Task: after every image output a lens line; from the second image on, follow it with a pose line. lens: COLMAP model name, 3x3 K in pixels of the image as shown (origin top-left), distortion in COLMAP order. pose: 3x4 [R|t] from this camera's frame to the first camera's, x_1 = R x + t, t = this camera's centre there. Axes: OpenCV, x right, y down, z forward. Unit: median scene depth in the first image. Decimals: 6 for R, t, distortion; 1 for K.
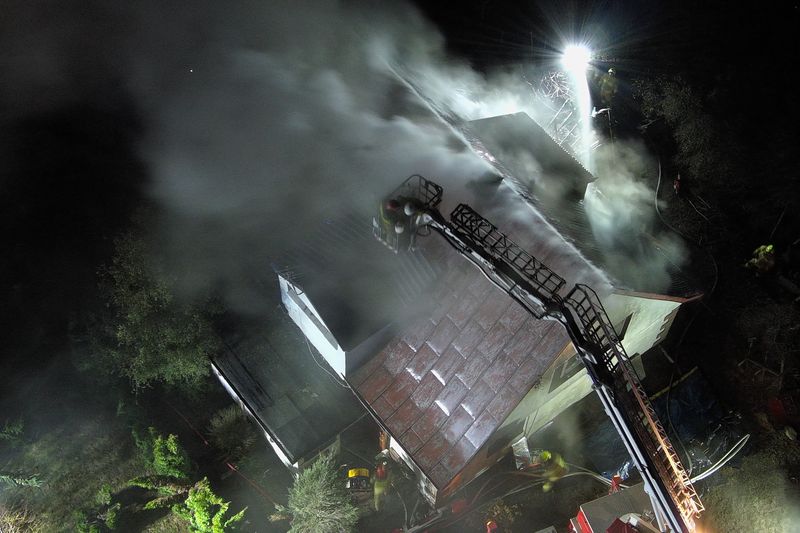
lens RADIAL K [[1193.7, 0, 400.0], [0, 1193.7, 266.5], [0, 0, 1]] dist [0.025774, 0.024993]
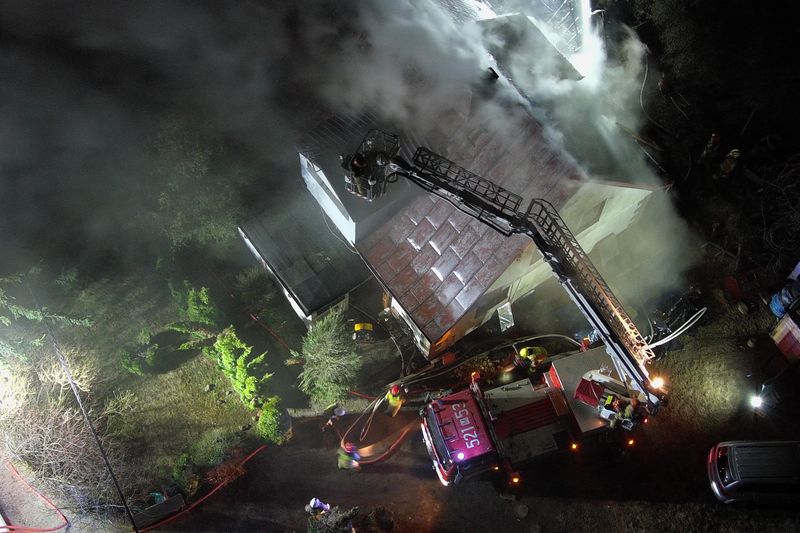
lens RADIAL K [[1193.7, 0, 400.0], [0, 1193.7, 266.5], [0, 0, 1]] dist [0.025774, 0.024993]
pose [[0.999157, 0.040445, -0.007011, 0.006707], [-0.039400, 0.992865, 0.112543, -0.017422], [0.011513, -0.112172, 0.993622, -0.146611]]
